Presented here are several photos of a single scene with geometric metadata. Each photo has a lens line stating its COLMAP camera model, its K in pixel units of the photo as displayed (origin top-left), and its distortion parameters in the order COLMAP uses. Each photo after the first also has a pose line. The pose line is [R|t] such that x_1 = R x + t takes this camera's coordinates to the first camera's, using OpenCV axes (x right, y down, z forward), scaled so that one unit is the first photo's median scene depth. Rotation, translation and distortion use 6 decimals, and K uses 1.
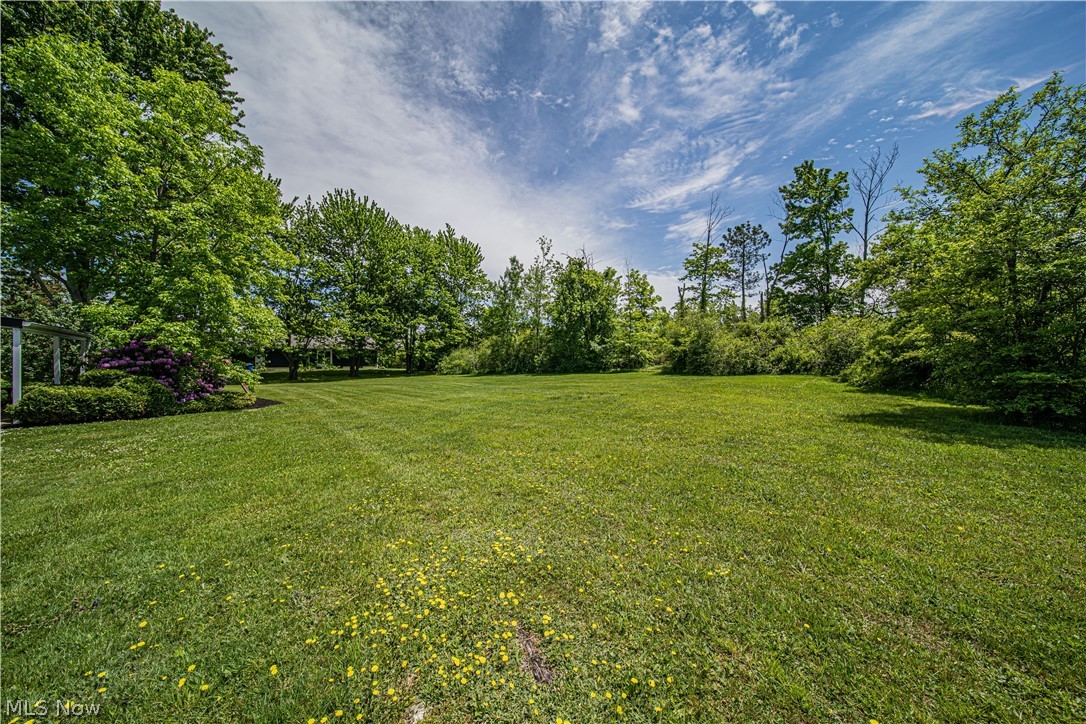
lens RADIAL K [[379.0, 0, 546.9], [0, 379.0, 360.3], [0, 0, 1]] dist [0.001419, -0.000627]
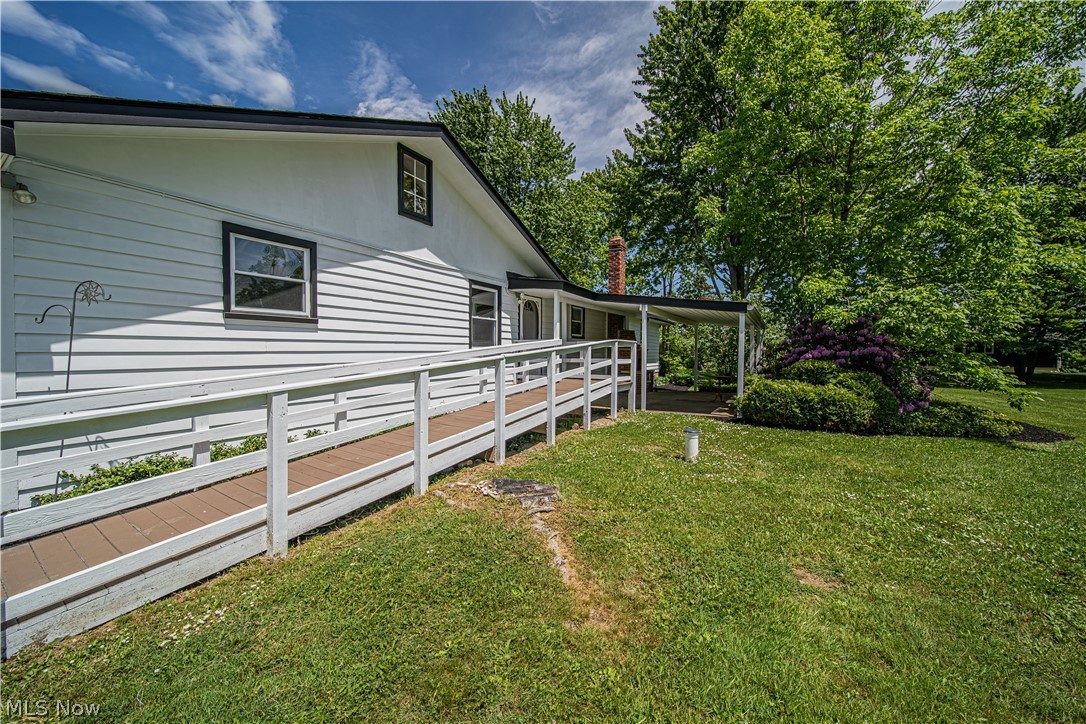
lens RADIAL K [[381.5, 0, 539.8], [0, 381.5, 358.9], [0, 0, 1]] dist [-0.008902, -0.000172]
pose [[0.265828, 0.015769, -0.963891, -0.269982], [-0.011815, 0.999844, 0.013099, 0.007765], [0.963948, 0.007906, 0.265973, 0.120415]]
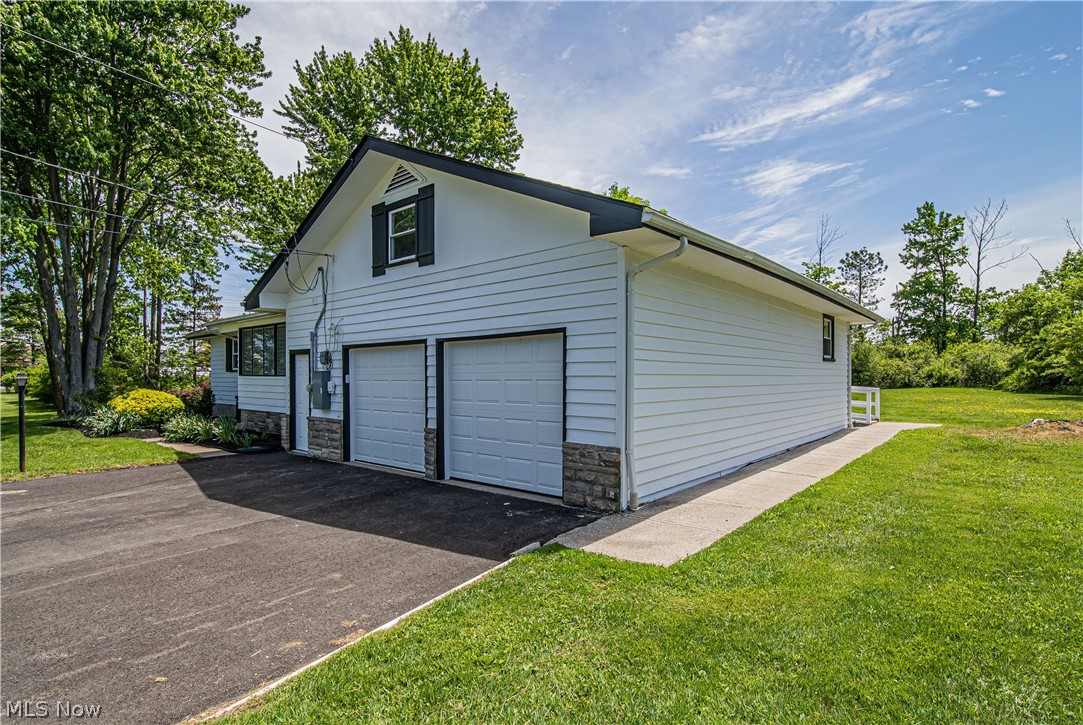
lens RADIAL K [[546.6, 0, 522.7], [0, 546.6, 385.0], [0, 0, 1]] dist [-0.000408, -0.000166]
pose [[0.994524, -0.003735, 0.104438, -0.967843], [0.003178, 0.999980, 0.005497, 0.014216], [-0.104457, -0.005135, 0.994516, -0.705131]]
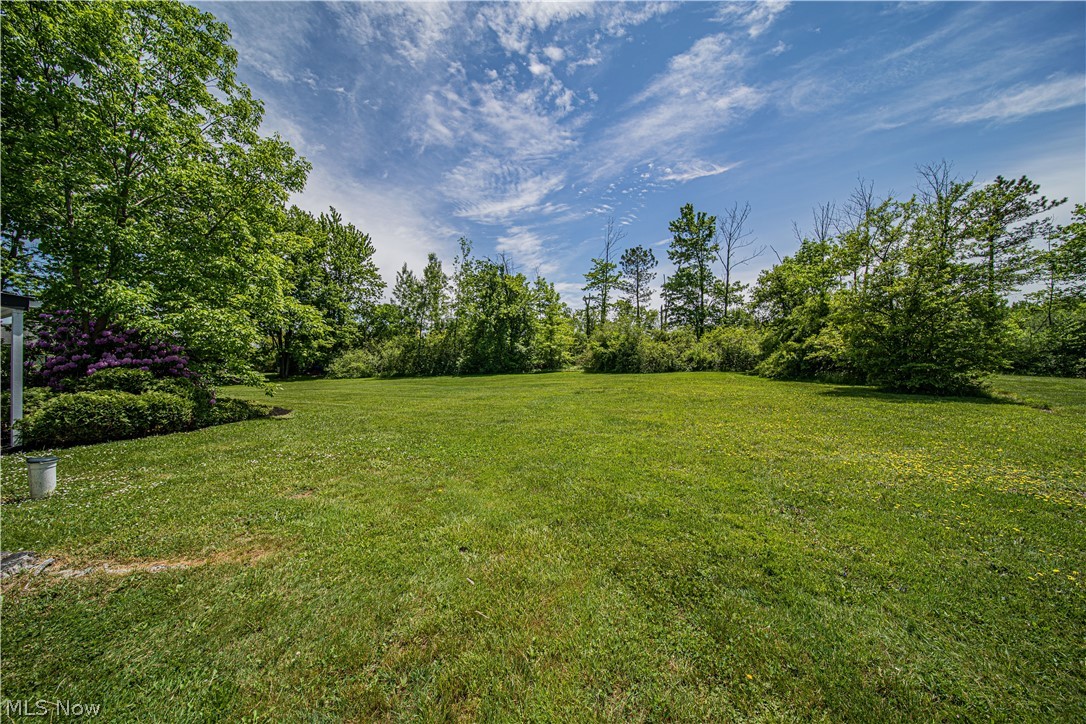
lens RADIAL K [[380.7, 0, 543.0], [0, 380.7, 362.0], [0, 0, 1]] dist [0.001051, -0.000074]
pose [[0.931684, -0.002624, 0.363260, -0.315151], [0.003867, 0.999989, -0.002694, 0.007252], [-0.363249, 0.003914, 0.931684, -0.004712]]
